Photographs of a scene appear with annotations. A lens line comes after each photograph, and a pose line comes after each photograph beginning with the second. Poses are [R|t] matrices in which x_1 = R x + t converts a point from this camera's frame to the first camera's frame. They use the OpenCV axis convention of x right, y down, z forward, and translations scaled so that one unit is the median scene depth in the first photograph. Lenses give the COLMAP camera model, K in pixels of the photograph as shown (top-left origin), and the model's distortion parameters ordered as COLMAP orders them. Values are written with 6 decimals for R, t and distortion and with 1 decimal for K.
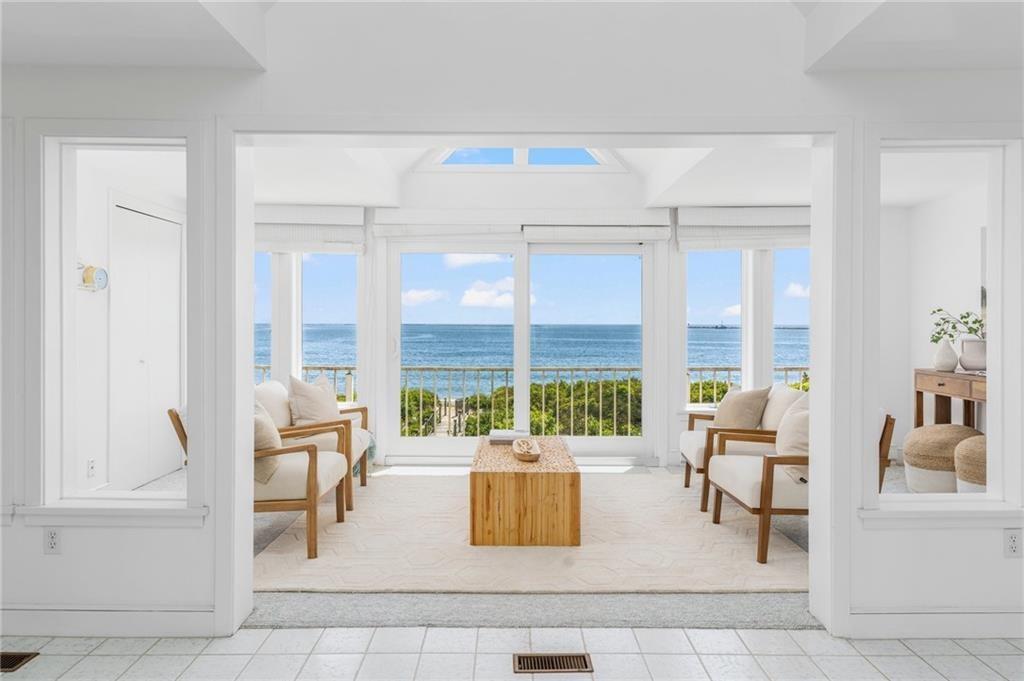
lens RADIAL K [[635.2, 0, 512.9], [0, 635.2, 331.2], [0, 0, 1]] dist [-0.000533, 0.001373]
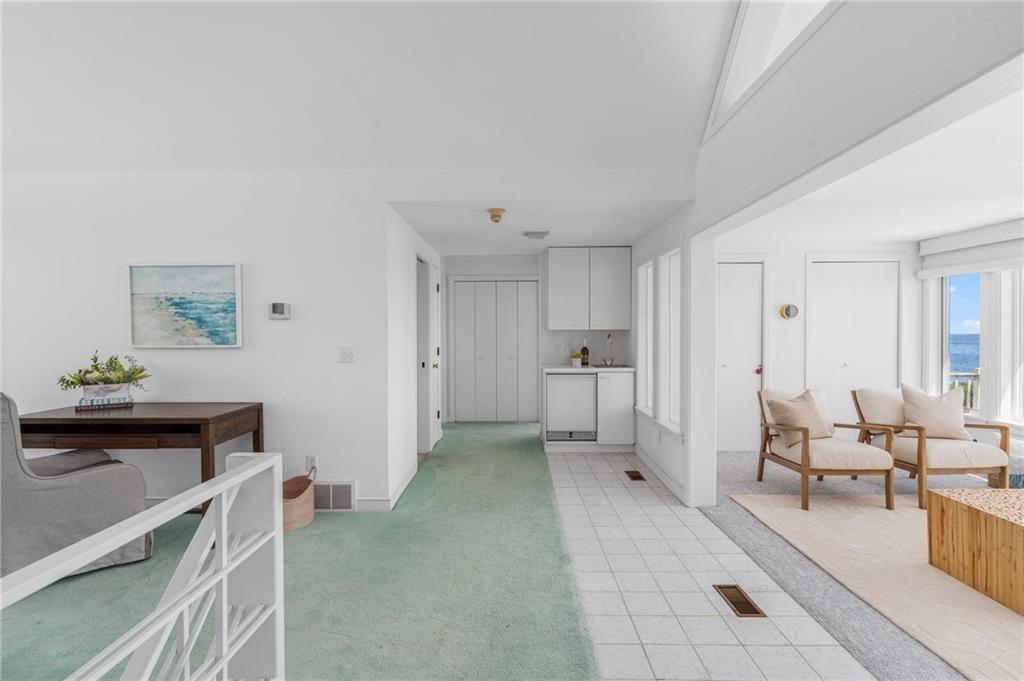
lens RADIAL K [[489.1, 0, 510.6], [0, 489.1, 338.5], [0, 0, 1]] dist [-0.003591, -0.001993]
pose [[-0.029938, 0.001685, -0.999550, 0.468145], [-0.004840, 0.999987, 0.001831, -0.010303], [0.999540, 0.004892, -0.029929, 0.235019]]
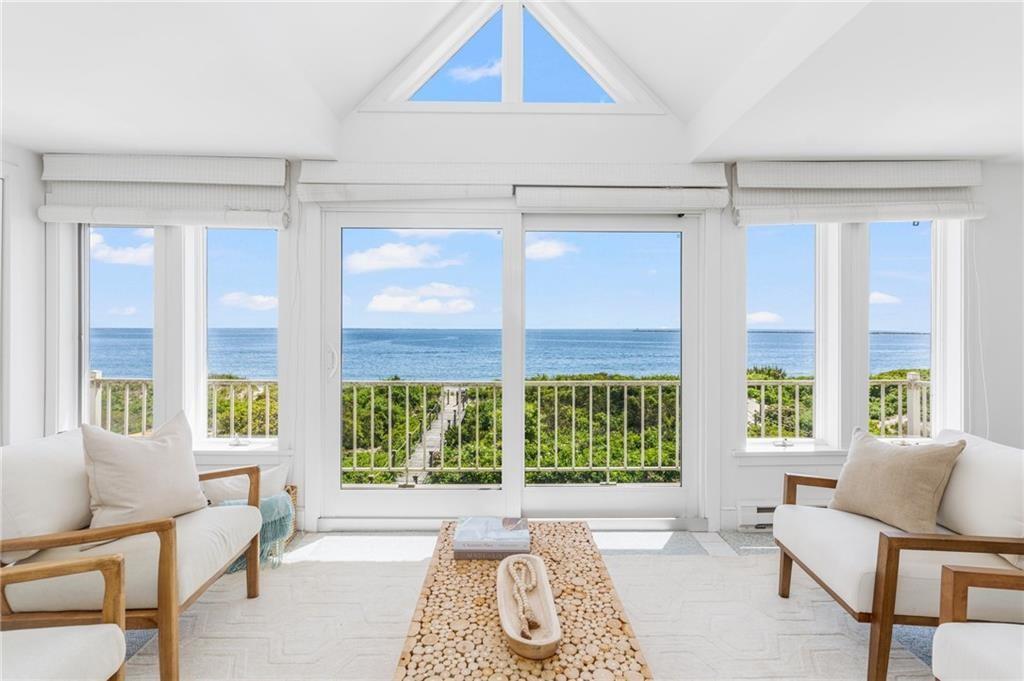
lens RADIAL K [[489.1, 0, 508.5], [0, 489.1, 329.8], [0, 0, 1]] dist [-0.003591, -0.001993]
pose [[0.999973, -0.000562, 0.007393, 0.004811], [0.000622, 0.999967, -0.008112, -0.005813], [-0.007388, 0.008117, 0.999940, 0.468382]]
